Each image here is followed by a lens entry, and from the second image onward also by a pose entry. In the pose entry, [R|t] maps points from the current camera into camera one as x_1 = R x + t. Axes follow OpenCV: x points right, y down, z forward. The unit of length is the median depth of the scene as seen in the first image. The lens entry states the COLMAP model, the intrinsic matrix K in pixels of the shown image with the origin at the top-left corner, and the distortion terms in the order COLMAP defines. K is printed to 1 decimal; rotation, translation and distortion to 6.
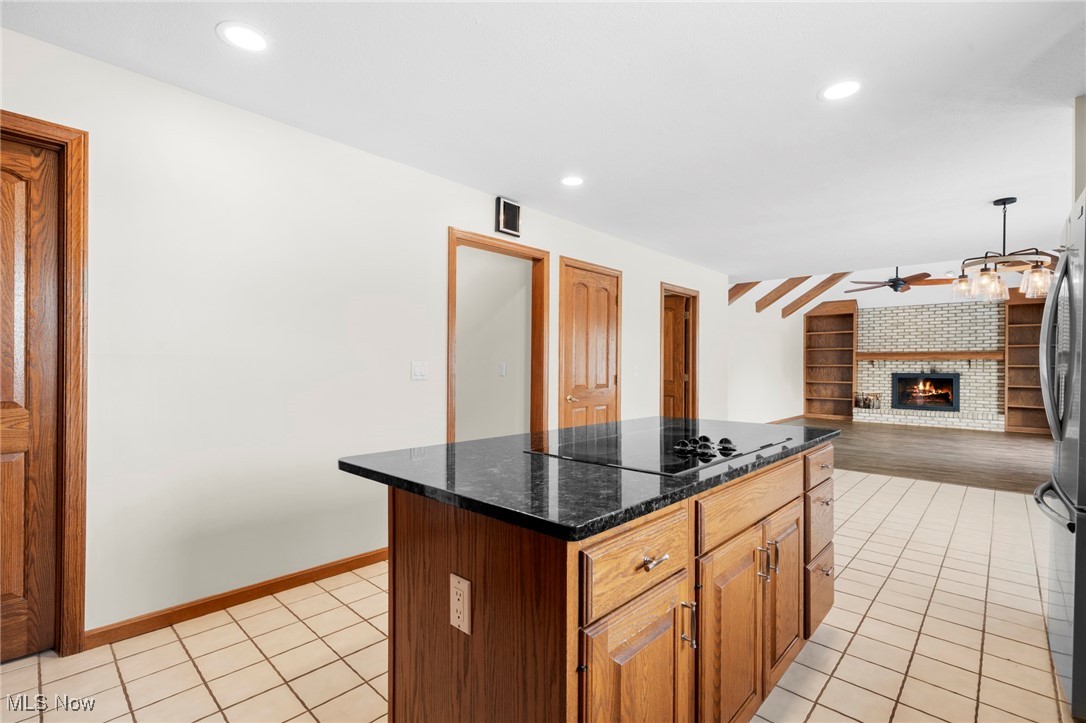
lens RADIAL K [[489.0, 0, 542.3], [0, 489.0, 357.1], [0, 0, 1]] dist [-0.001743, -0.001670]
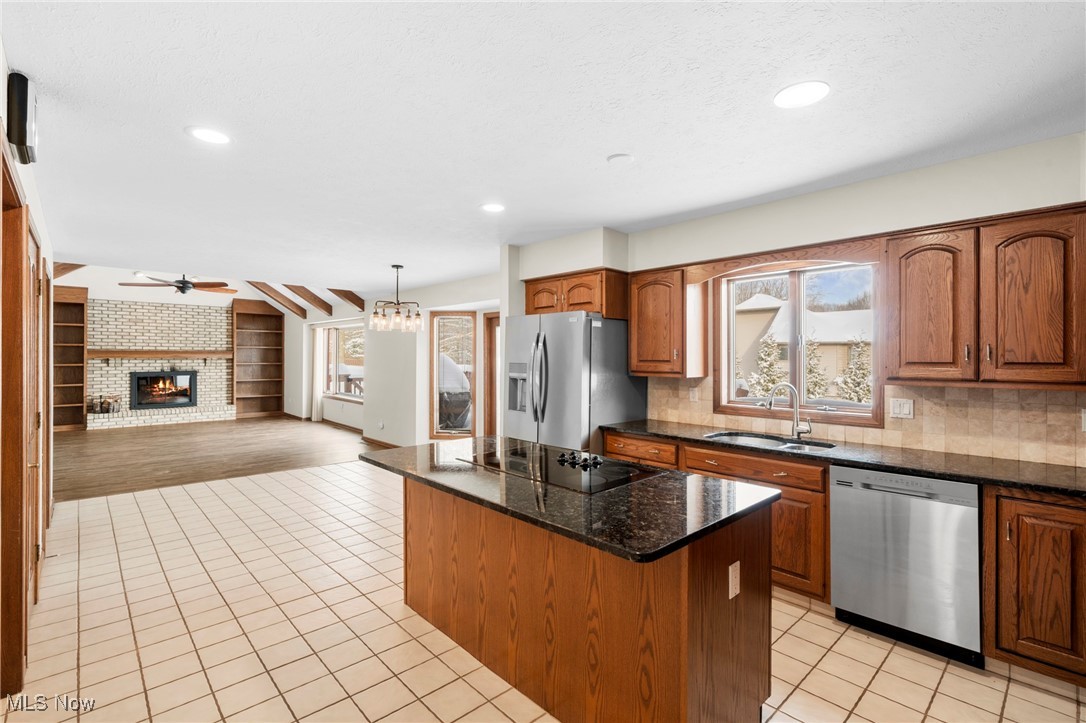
lens RADIAL K [[489.0, 0, 543.8], [0, 489.0, 363.8], [0, 0, 1]] dist [-0.001743, -0.001670]
pose [[0.053300, -0.021991, 0.998336, -0.183465], [-0.022120, 0.999486, 0.023197, -0.023588], [-0.998334, -0.023319, 0.052786, 0.164994]]
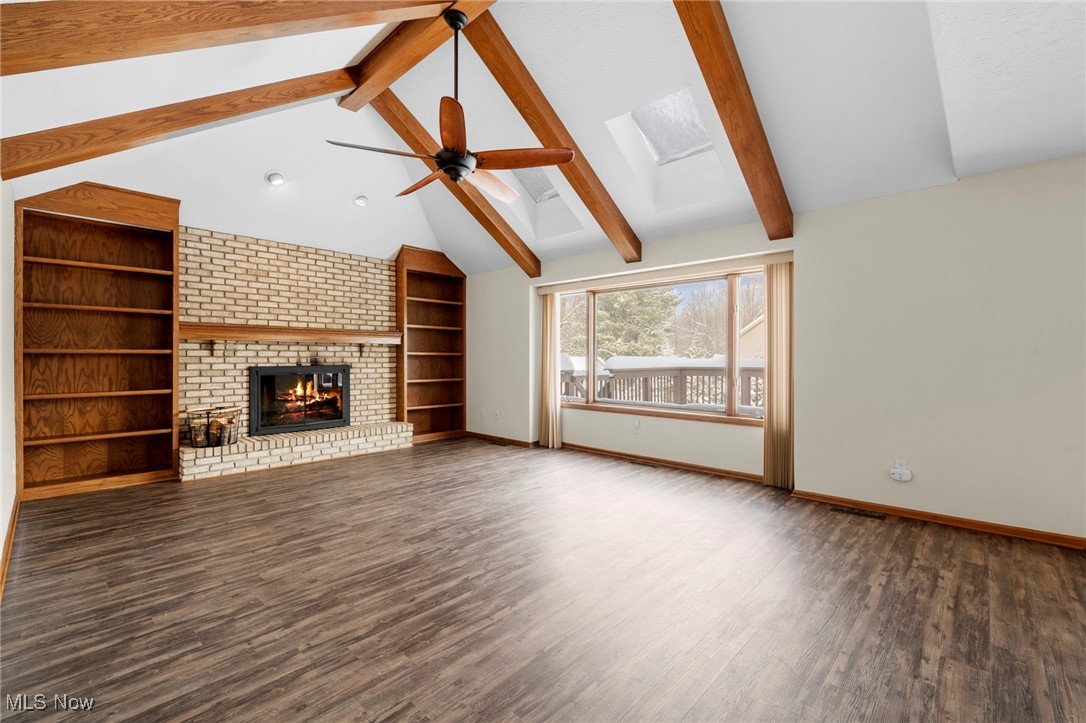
lens RADIAL K [[468.6, 0, 547.9], [0, 468.6, 361.4], [0, 0, 1]] dist [-0.001806, -0.000056]
pose [[-0.003417, -0.009865, 0.999946, 0.237471], [-0.014666, 0.999844, 0.009814, 0.018346], [-0.999887, -0.014631, -0.003561, 0.719338]]
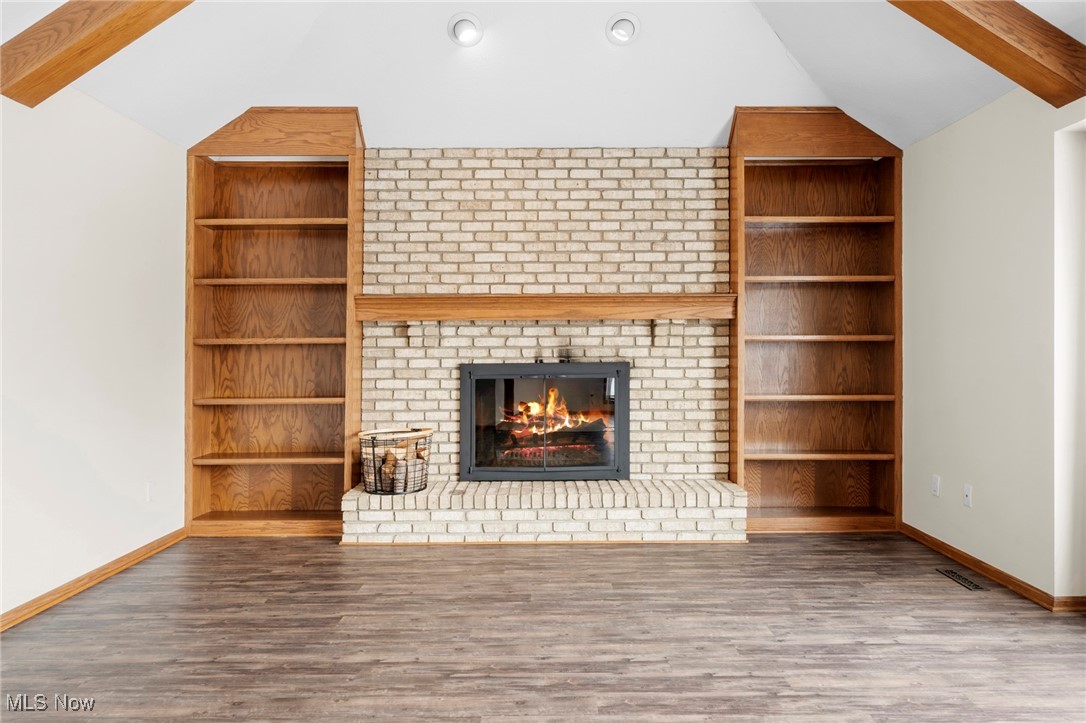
lens RADIAL K [[719.3, 0, 542.2], [0, 719.3, 350.2], [0, 0, 1]] dist [0.001477, 0.001040]
pose [[0.730933, -0.006841, 0.682415, 0.466837], [-0.002633, 0.999914, 0.012844, 0.018735], [-0.682444, -0.011185, 0.730852, 0.664056]]
